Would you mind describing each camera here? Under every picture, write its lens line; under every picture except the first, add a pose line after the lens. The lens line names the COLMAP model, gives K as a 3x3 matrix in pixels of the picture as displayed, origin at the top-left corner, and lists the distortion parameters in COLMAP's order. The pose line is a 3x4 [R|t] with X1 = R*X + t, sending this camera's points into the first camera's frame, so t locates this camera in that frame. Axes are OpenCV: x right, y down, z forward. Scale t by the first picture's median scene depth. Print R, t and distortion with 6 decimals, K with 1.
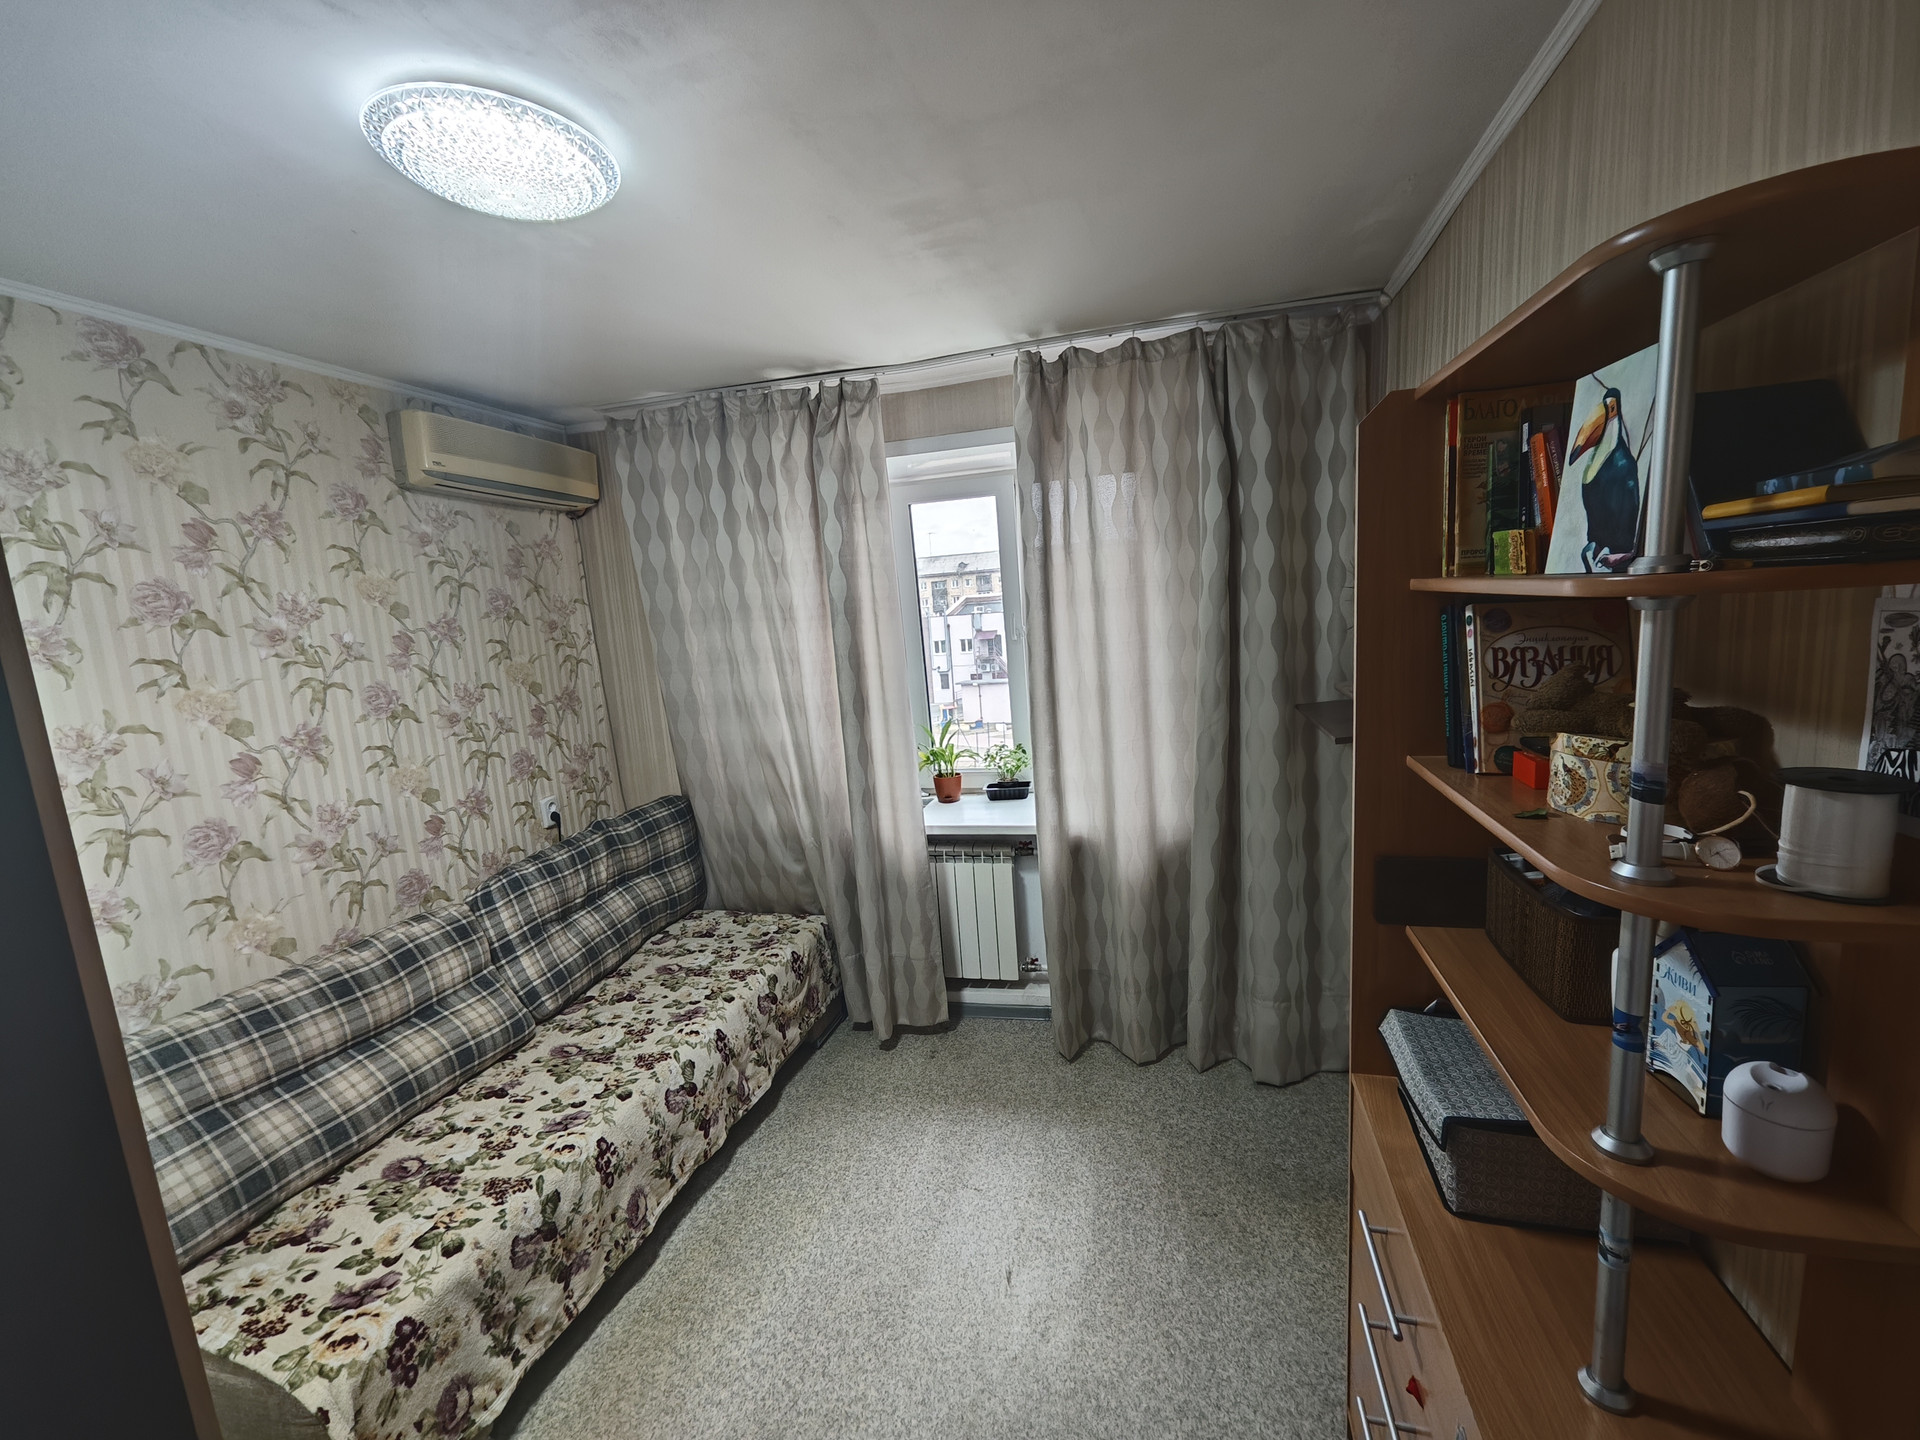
lens RADIAL K [[778.2, 0, 965.4], [0, 778.2, 723.8], [0, 0, 1]] dist [-0.006133, 0.001885]
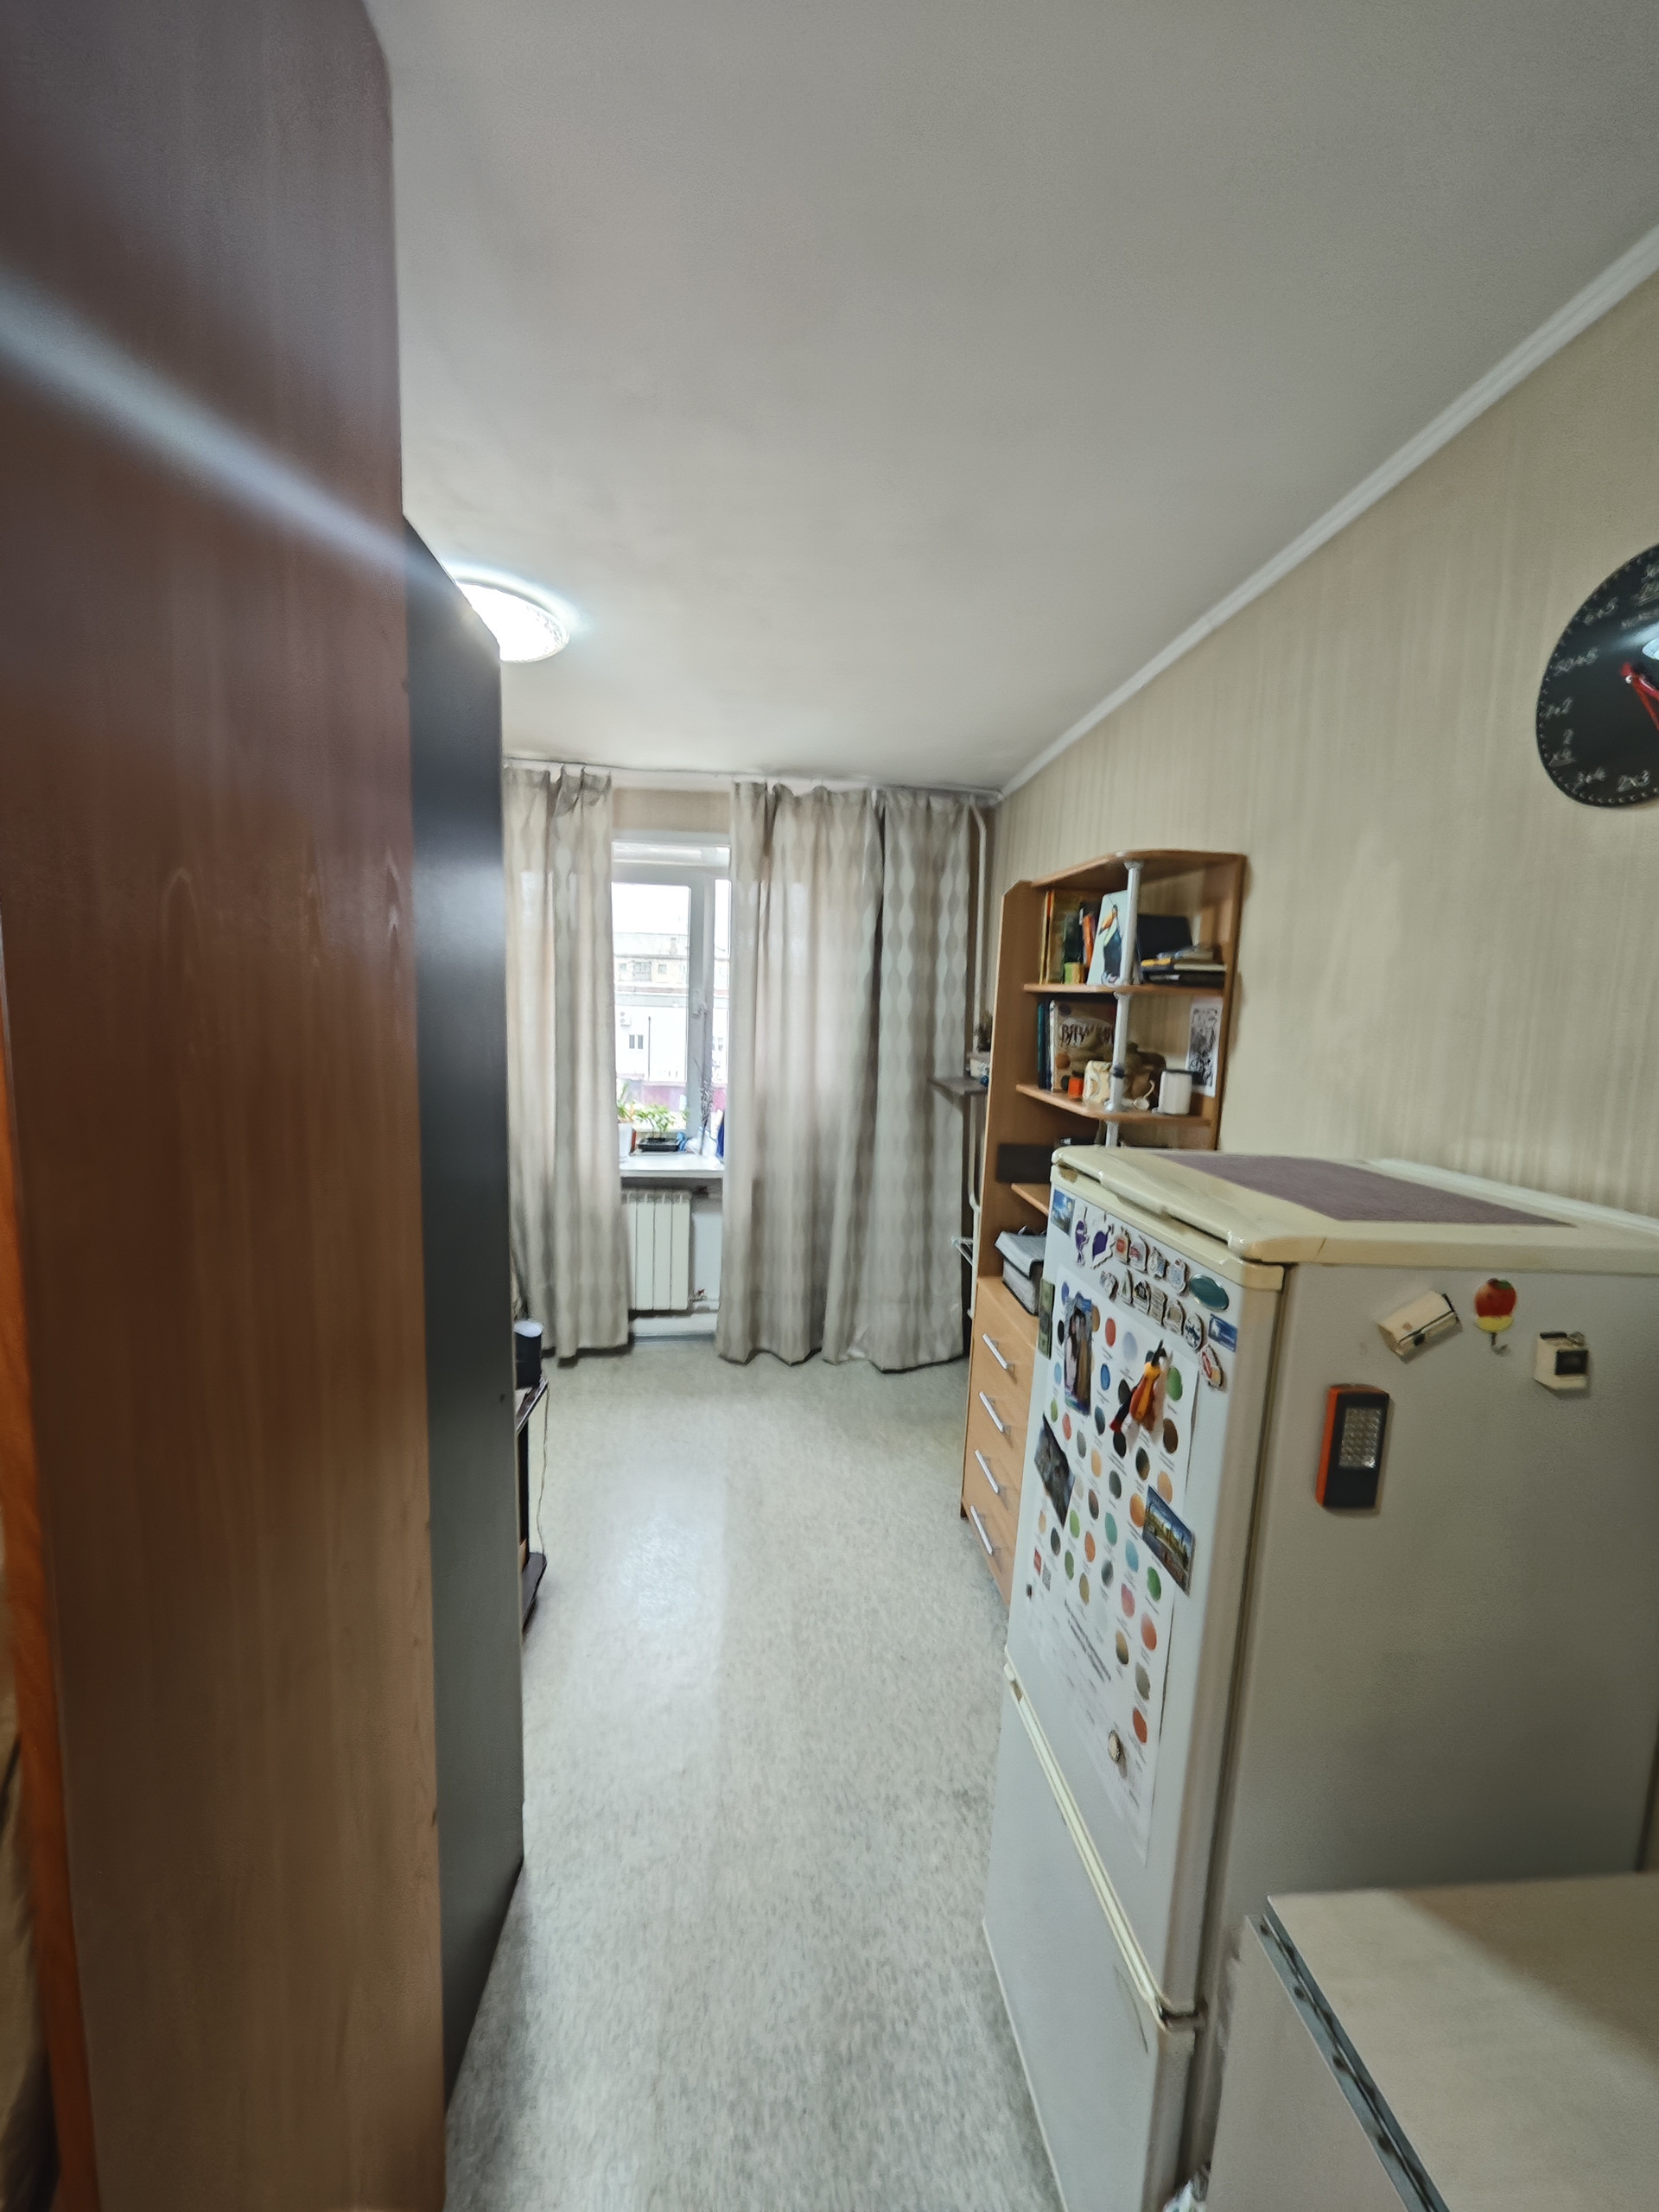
lens RADIAL K [[896.5, 0, 827.9], [0, 896.5, 1111.1], [0, 0, 1]] dist [-0.006133, 0.001885]
pose [[0.927728, 0.063889, 0.367747, -0.288789], [-0.049393, 0.997591, -0.048707, 0.111481], [-0.369973, 0.027023, 0.928649, -0.367406]]
